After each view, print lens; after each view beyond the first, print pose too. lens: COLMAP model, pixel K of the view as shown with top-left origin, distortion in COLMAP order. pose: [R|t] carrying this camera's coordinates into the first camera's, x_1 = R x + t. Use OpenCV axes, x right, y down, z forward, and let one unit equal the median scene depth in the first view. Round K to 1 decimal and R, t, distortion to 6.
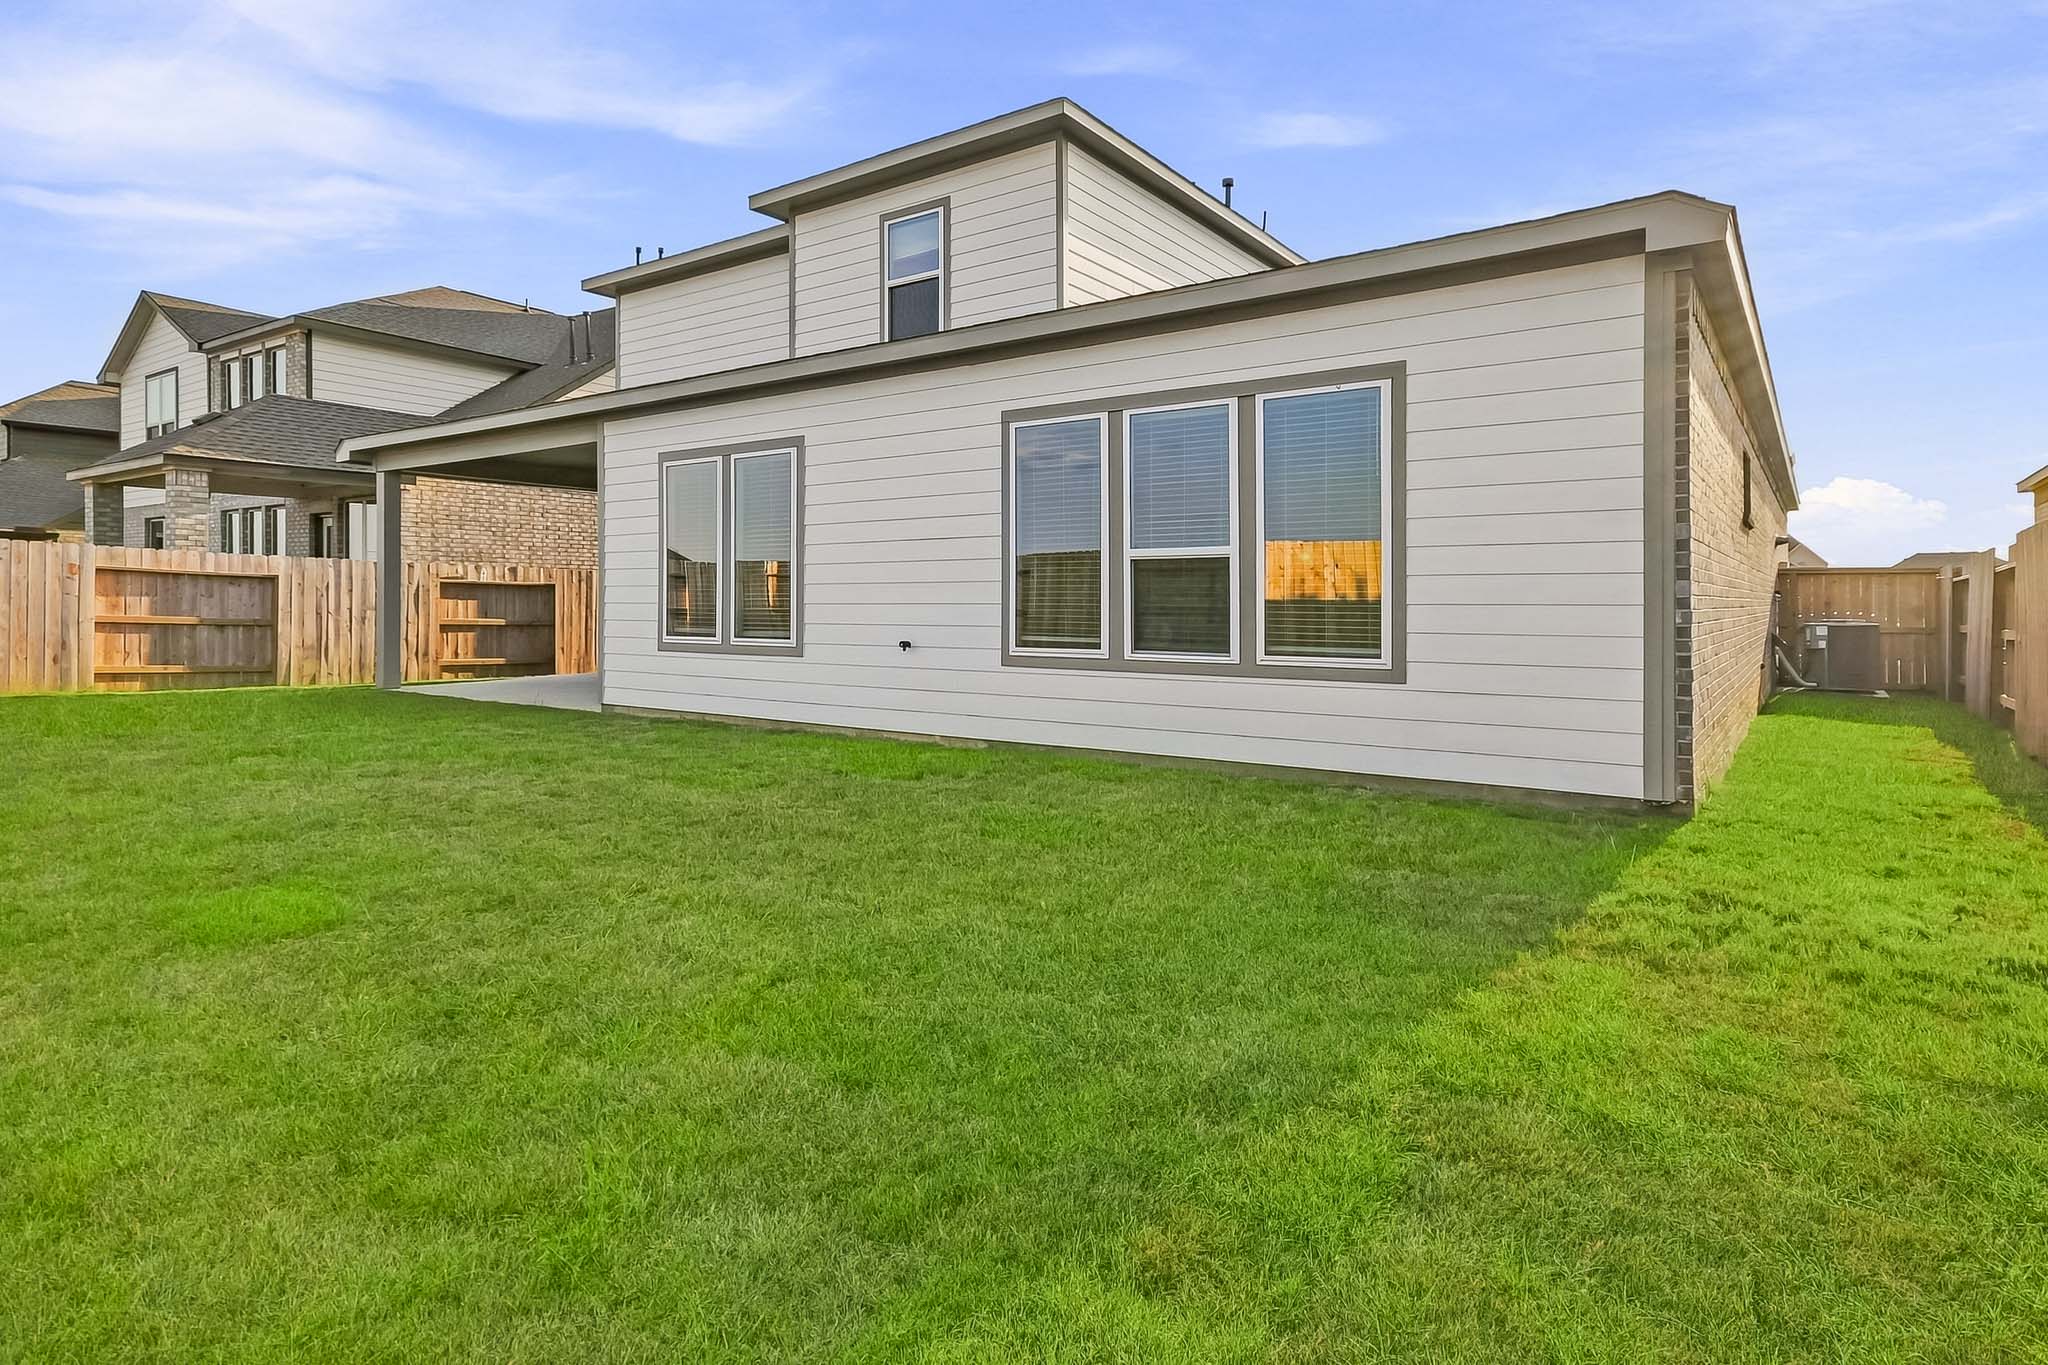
lens RADIAL K [[1103.4, 0, 1043.0], [0, 1103.4, 610.6], [0, 0, 1]] dist [-0.033387, -0.000204]
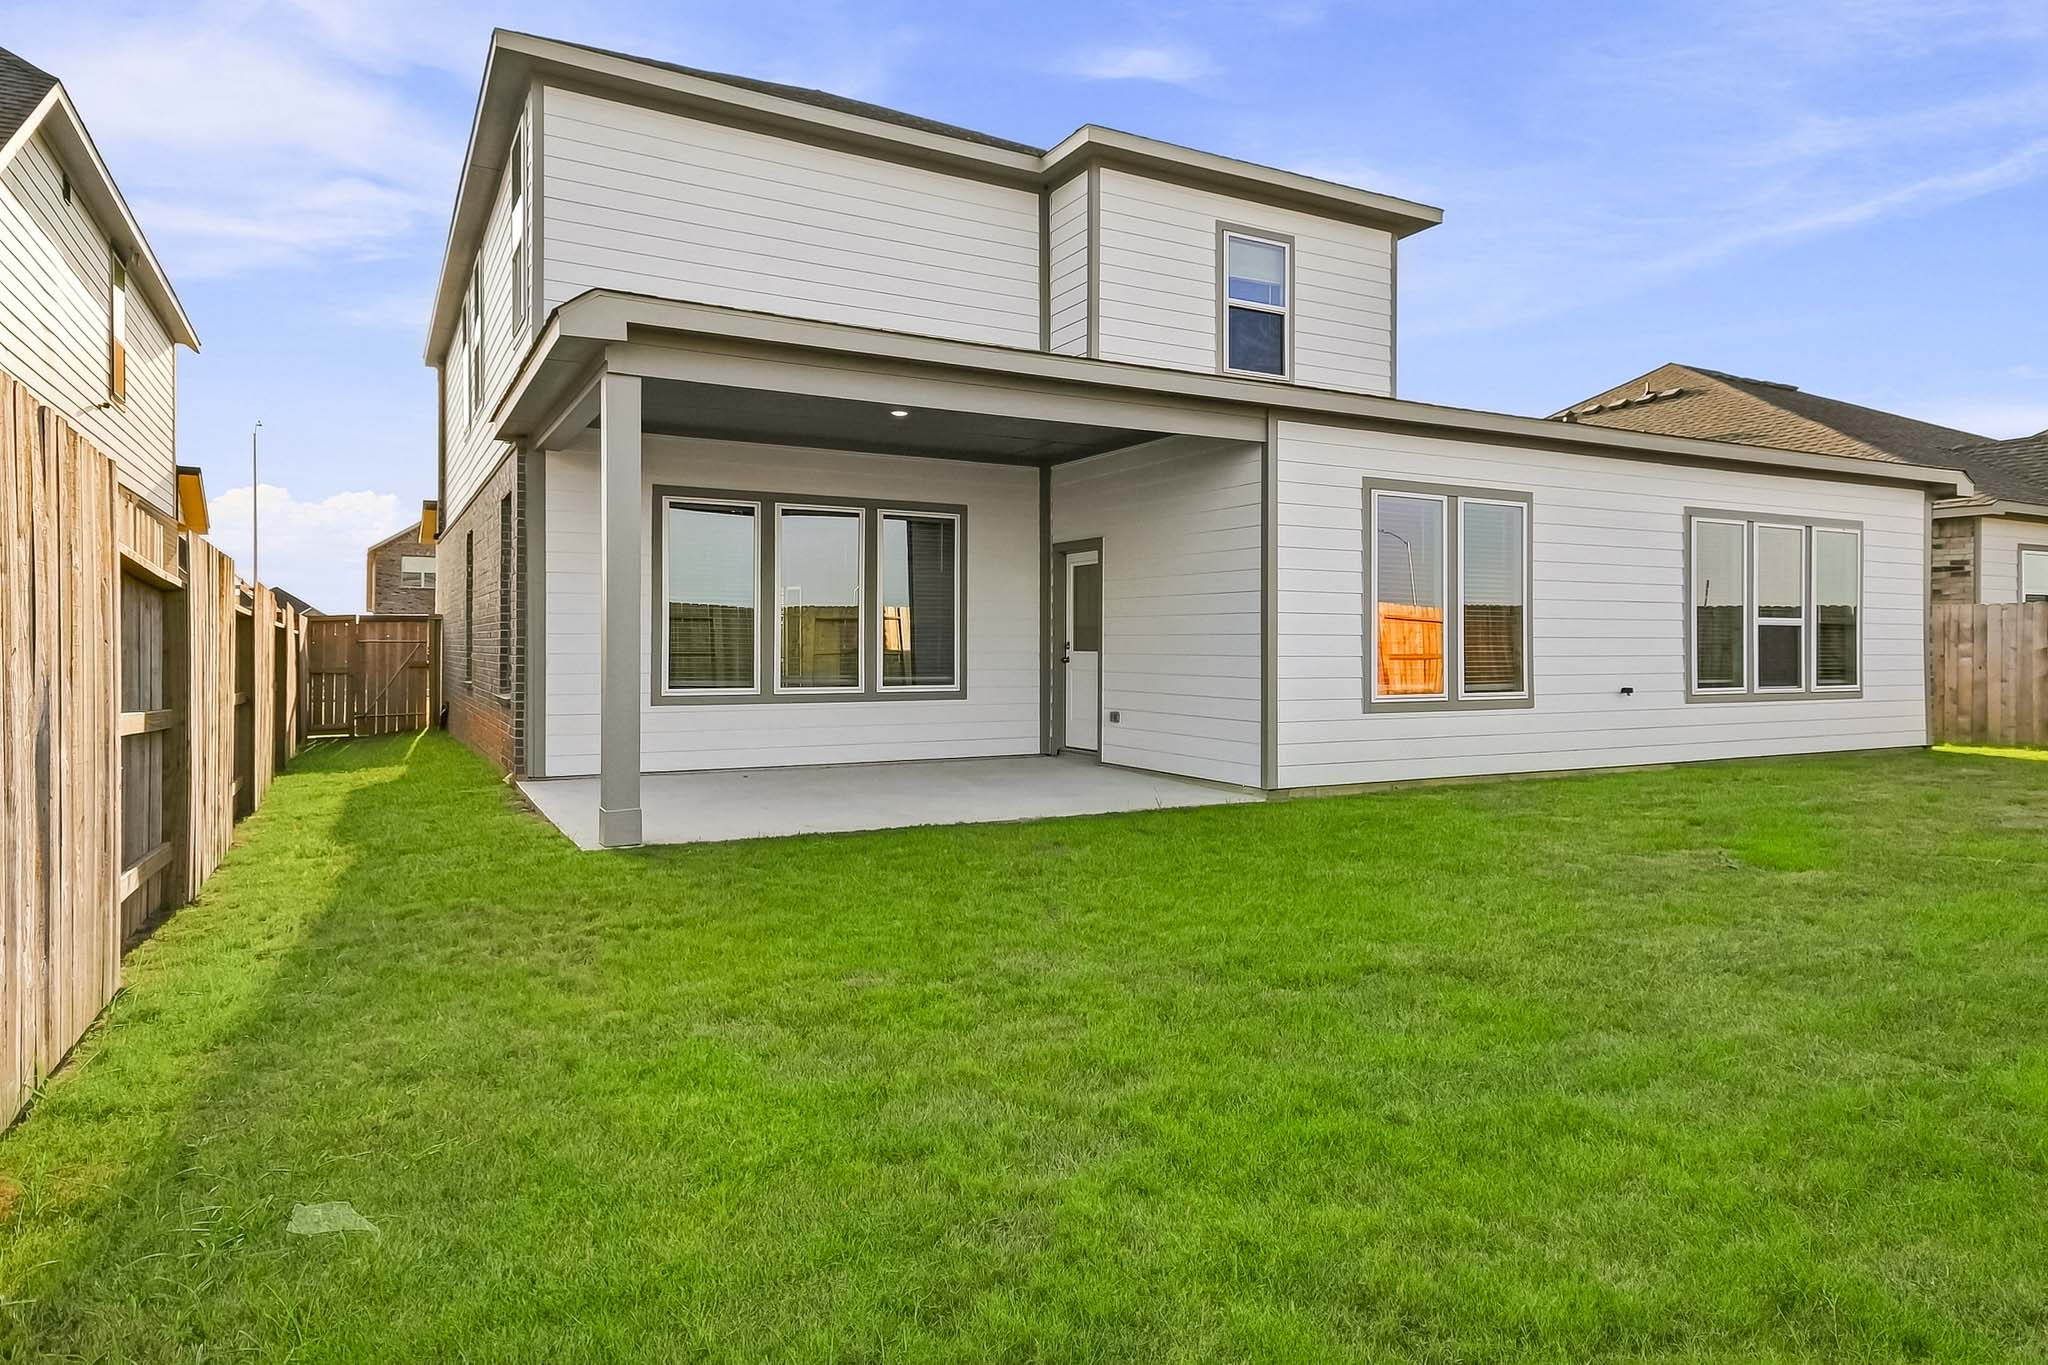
lens RADIAL K [[1222.6, 0, 1031.9], [0, 1222.6, 631.8], [0, 0, 1]] dist [0.019389, 0.002271]
pose [[0.447325, 0.008961, 0.894327, -1.225903], [0.004553, 0.999914, -0.012296, -0.014166], [-0.894360, 0.009572, 0.447245, 0.765021]]
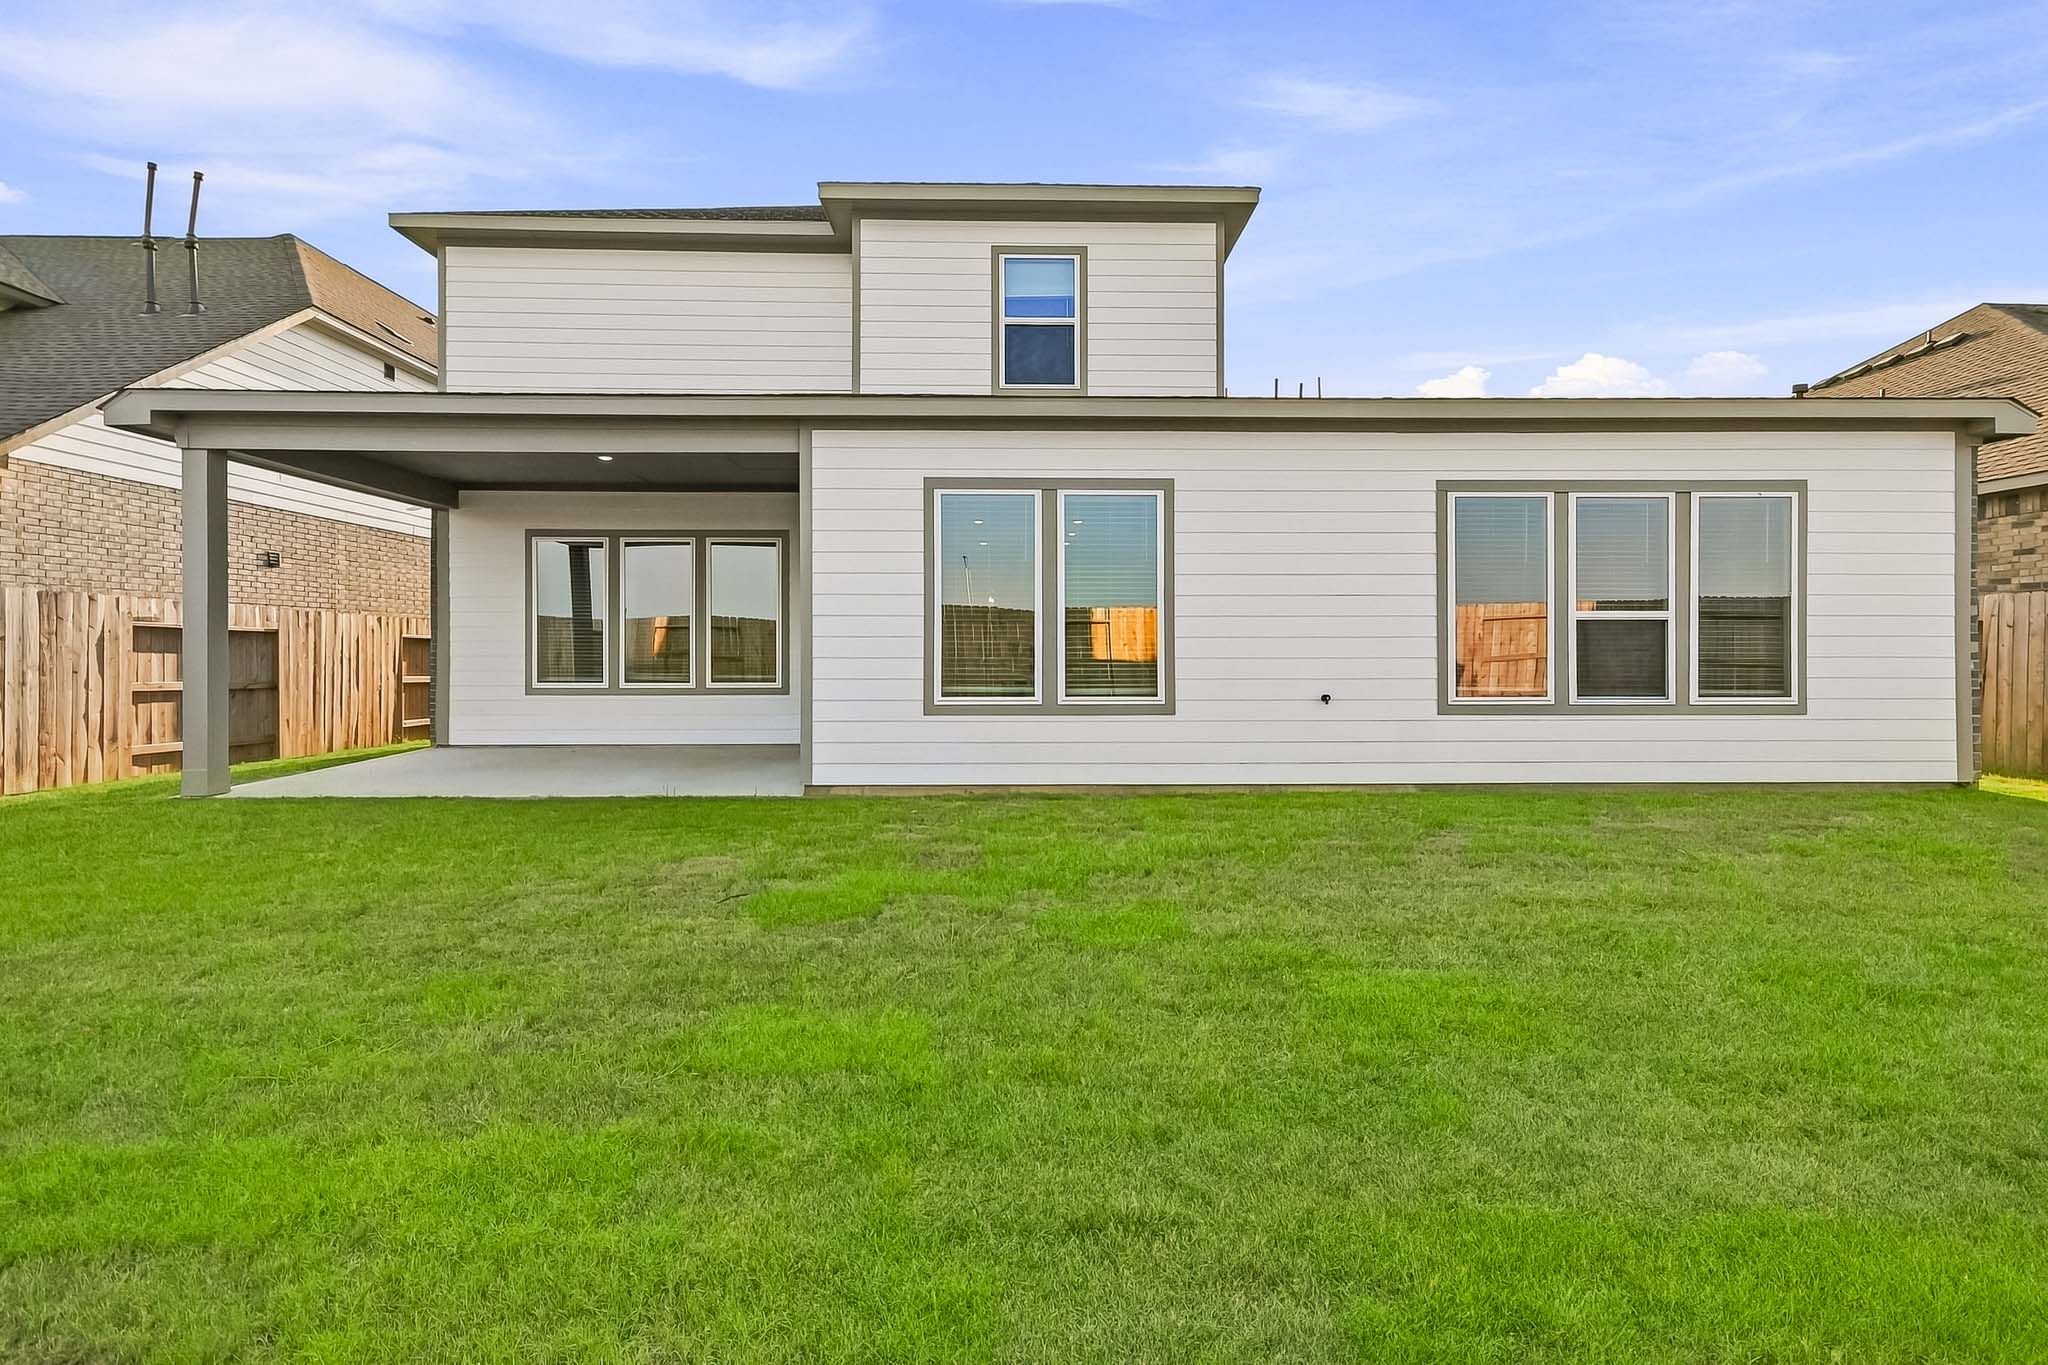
lens RADIAL K [[937.4, 0, 1026.9], [0, 937.4, 666.5], [0, 0, 1]] dist [-0.000225, -0.000127]
pose [[0.806651, -0.014313, 0.590855, -0.671734], [0.006876, 0.999866, 0.014833, -0.010024], [-0.590989, -0.007903, 0.806641, 0.363043]]
